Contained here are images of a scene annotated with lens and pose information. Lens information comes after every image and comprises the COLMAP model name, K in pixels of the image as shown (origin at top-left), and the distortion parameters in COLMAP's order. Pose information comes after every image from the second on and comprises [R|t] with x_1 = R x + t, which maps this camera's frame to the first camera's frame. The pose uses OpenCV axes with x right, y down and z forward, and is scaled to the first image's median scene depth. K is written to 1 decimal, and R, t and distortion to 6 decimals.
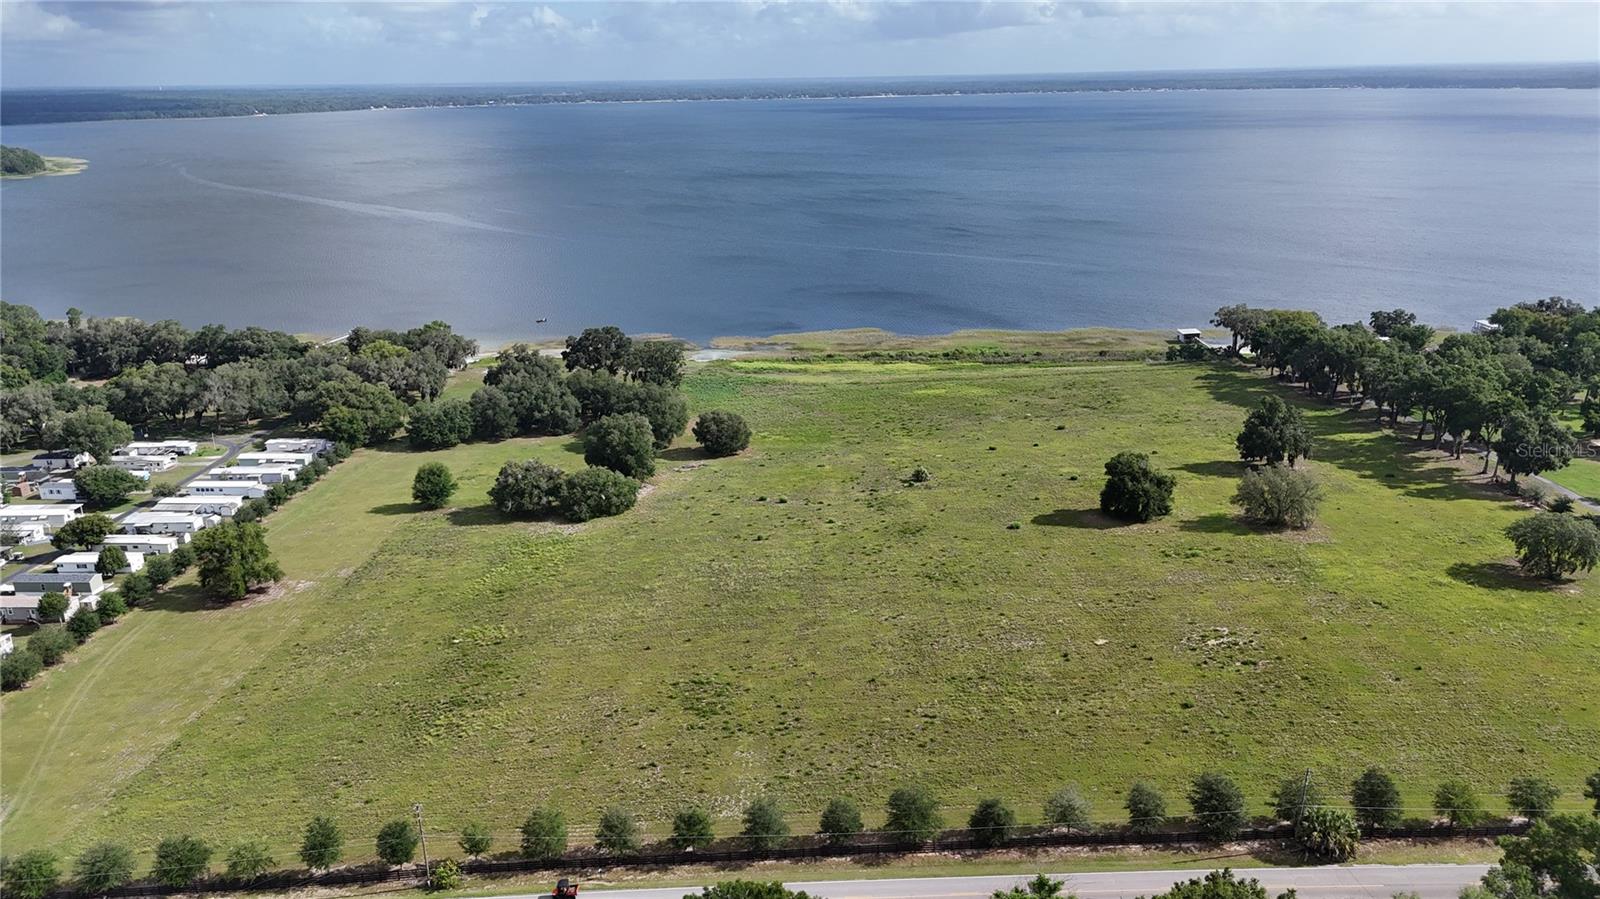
lens RADIAL K [[1188.9, 0, 803.3], [0, 1188.9, 448.4], [0, 0, 1]] dist [0.072355, -0.069171]
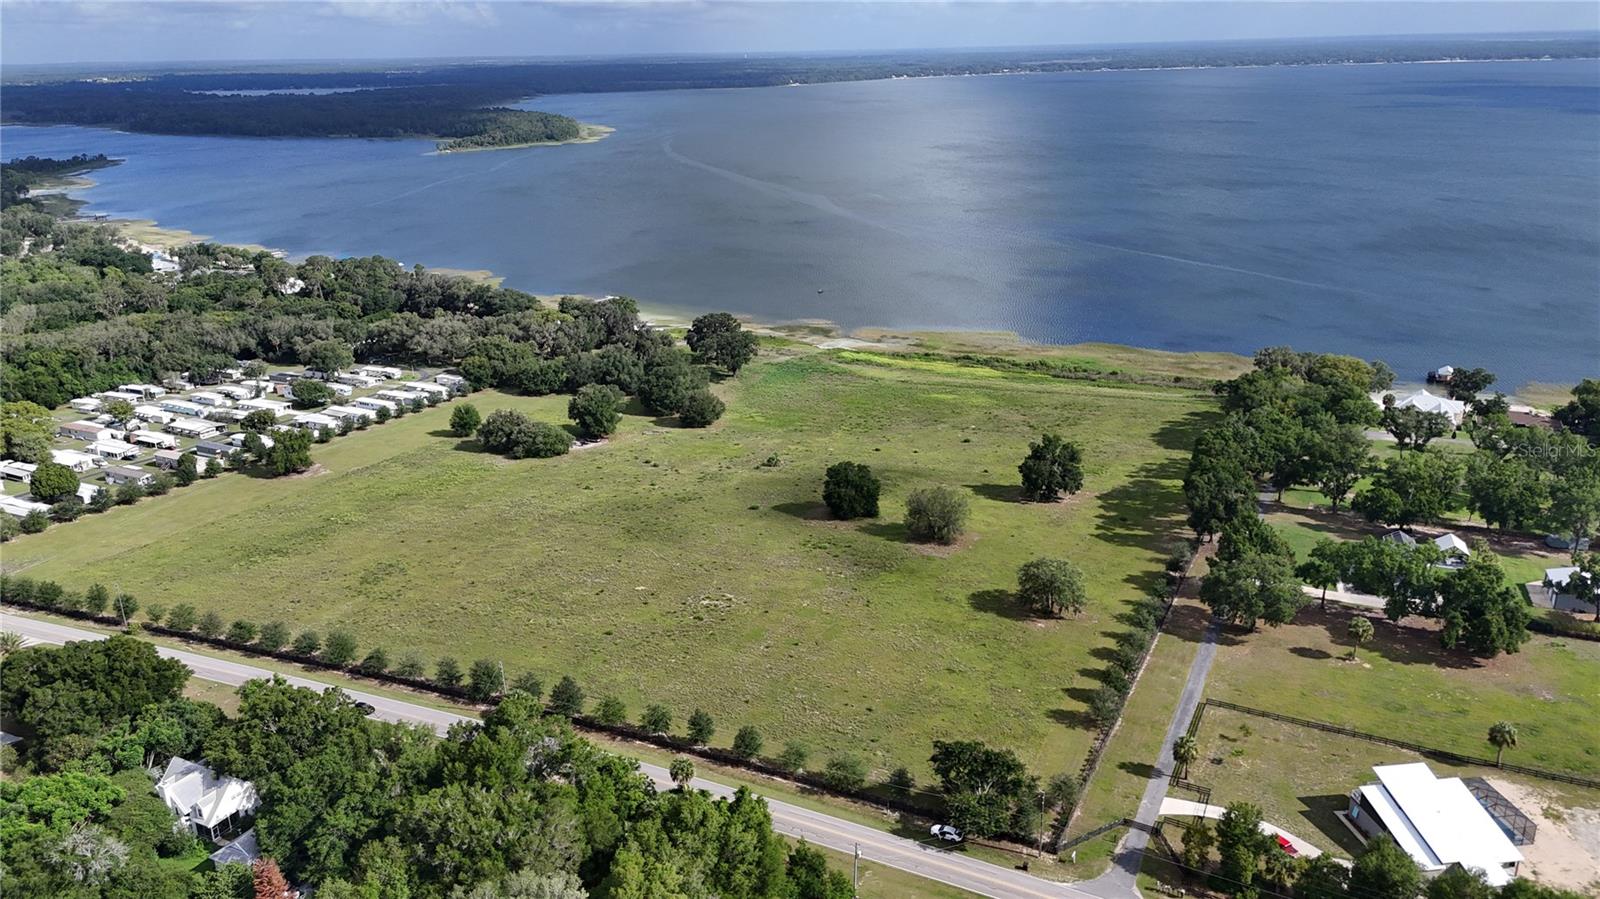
lens RADIAL K [[1188.9, 0, 802.5], [0, 1188.9, 452.1], [0, 0, 1]] dist [0.072355, -0.069171]
pose [[0.903468, 0.136037, -0.406498, 0.611092], [-0.122506, 0.990697, 0.059265, -0.062069], [0.410778, -0.003745, 0.911728, -0.106814]]
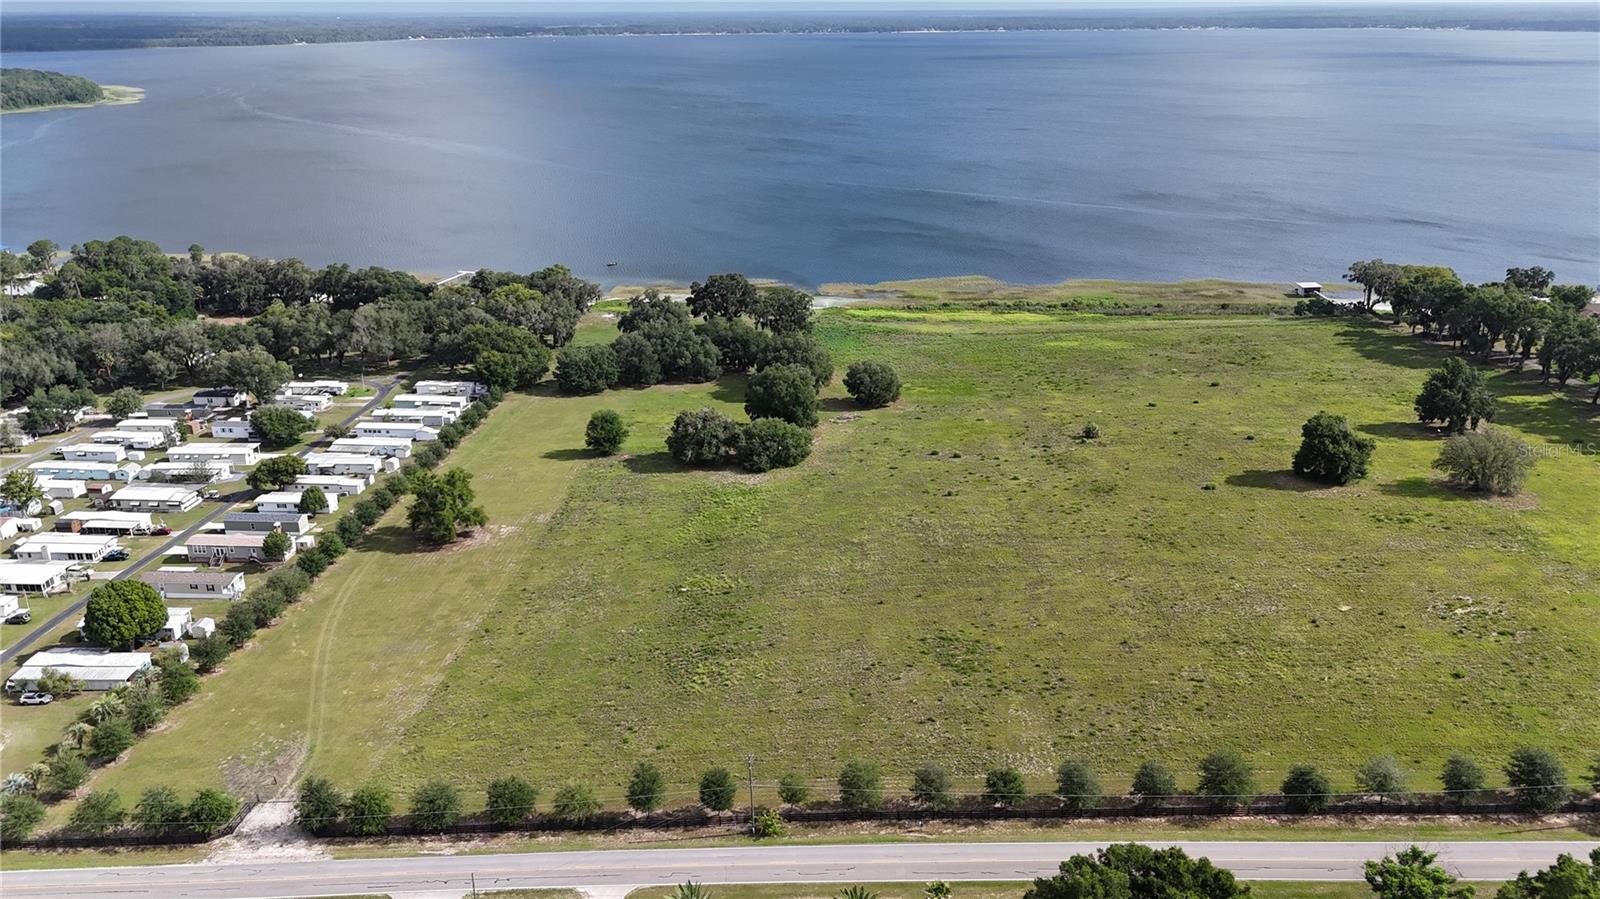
lens RADIAL K [[1188.9, 0, 801.5], [0, 1188.9, 451.4], [0, 0, 1]] dist [0.072355, -0.069171]
pose [[0.999606, 0.019185, -0.020500, -0.120448], [-0.018090, 0.998464, 0.052360, -0.008732], [0.021473, -0.051968, 0.998418, -0.005042]]
